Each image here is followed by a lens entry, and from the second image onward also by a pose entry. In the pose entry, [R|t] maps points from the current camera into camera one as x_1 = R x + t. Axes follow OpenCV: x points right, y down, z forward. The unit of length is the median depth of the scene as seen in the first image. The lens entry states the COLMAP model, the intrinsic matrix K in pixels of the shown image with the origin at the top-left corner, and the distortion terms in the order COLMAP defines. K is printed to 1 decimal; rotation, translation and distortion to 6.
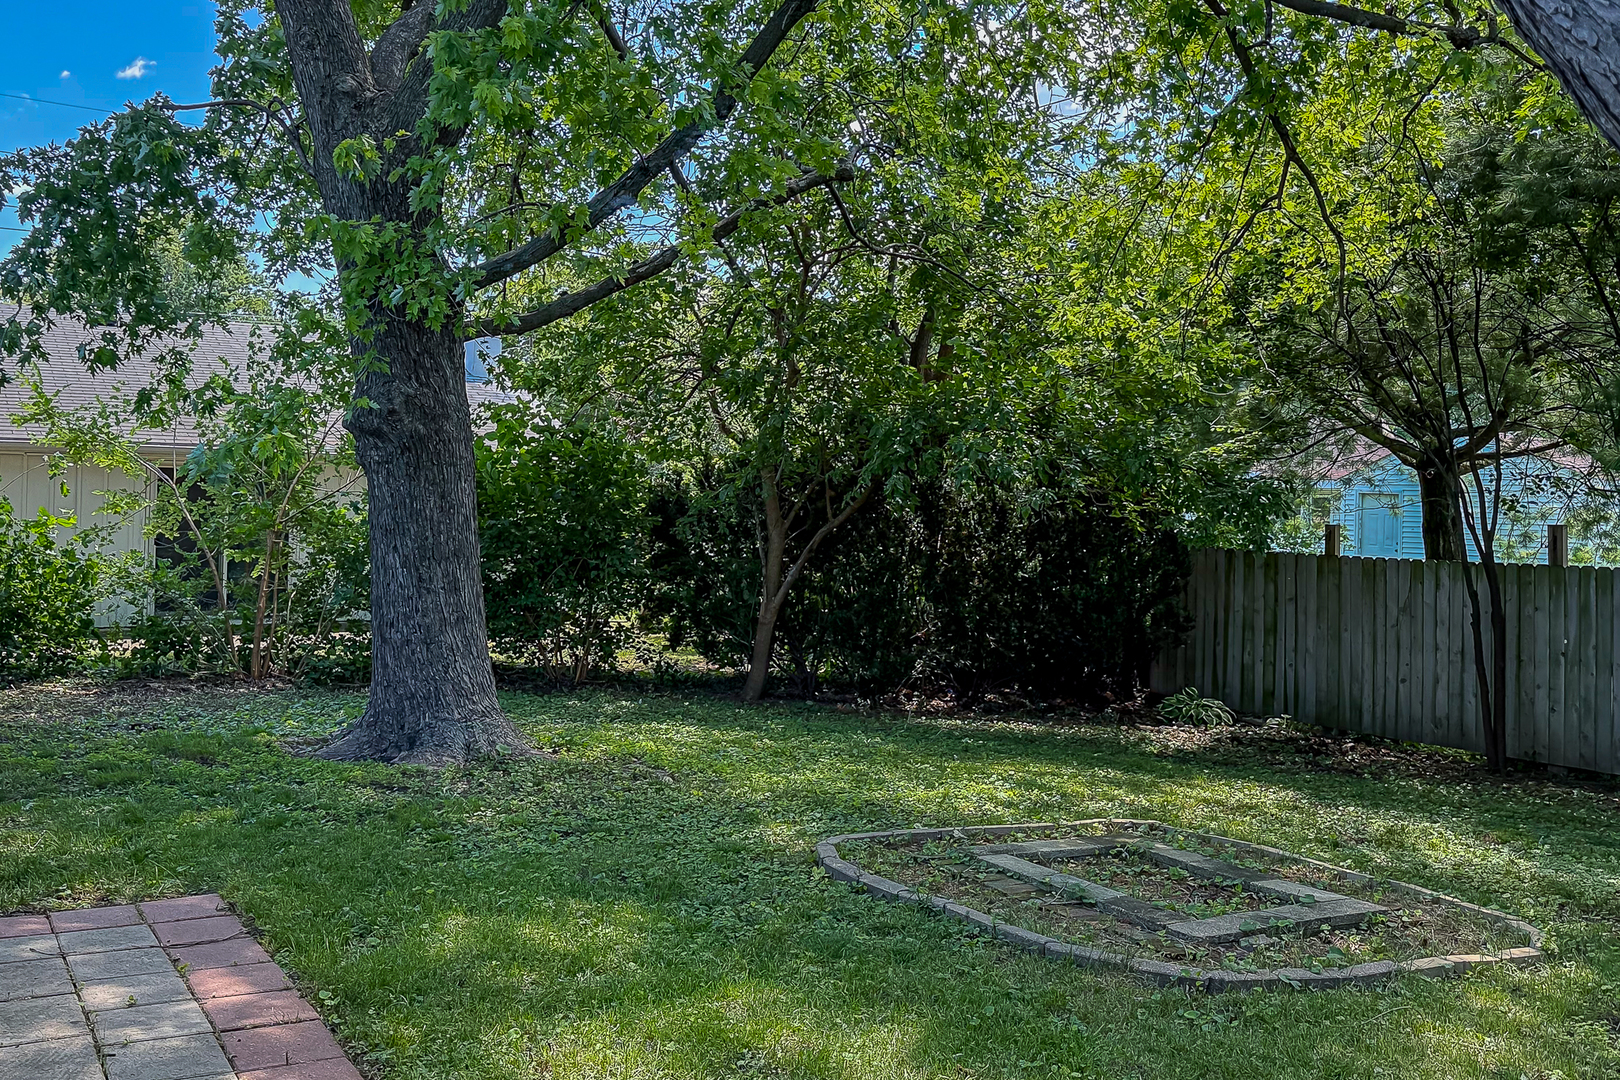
lens RADIAL K [[1373.0, 0, 810.8], [0, 1373.0, 477.5], [0, 0, 1]] dist [-0.007753, -0.003864]
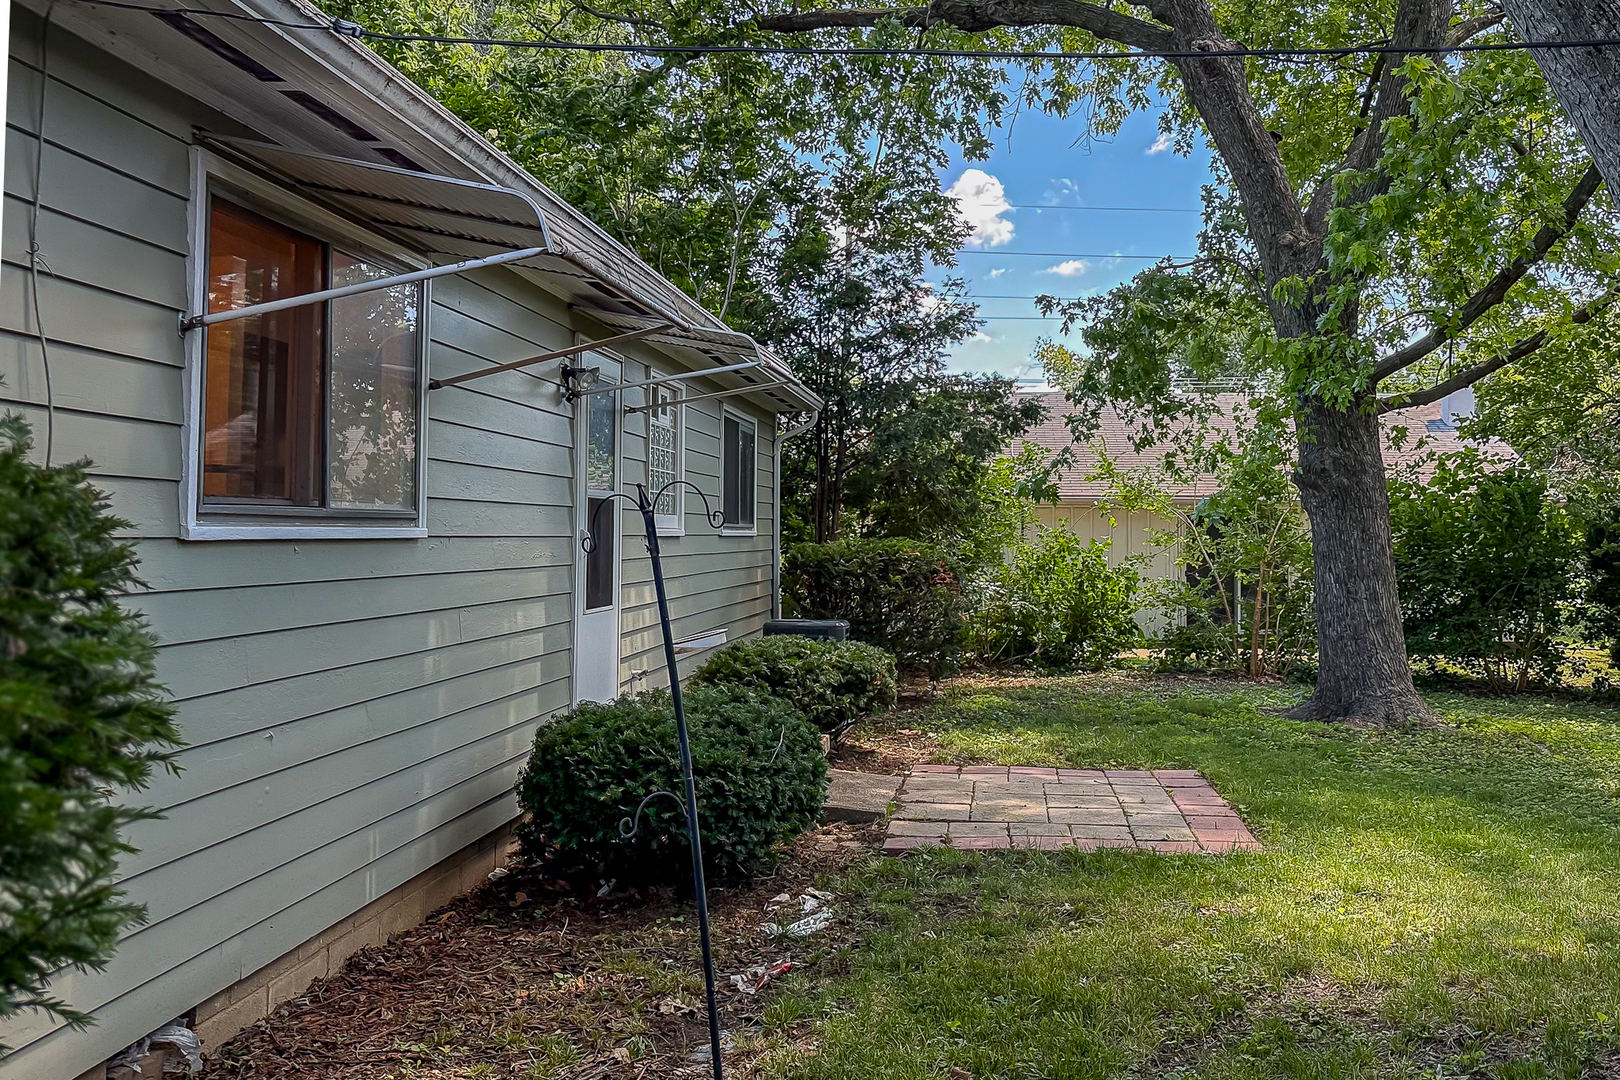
lens RADIAL K [[1689.3, 0, 810.0], [0, 1689.3, 540.0], [0, 0, 1]] dist [0.081831, -0.145326]
pose [[0.769267, -0.014506, -0.638762, 0.380965], [0.021881, 0.999754, 0.003648, 0.004917], [0.638552, -0.016782, 0.769396, -0.636328]]
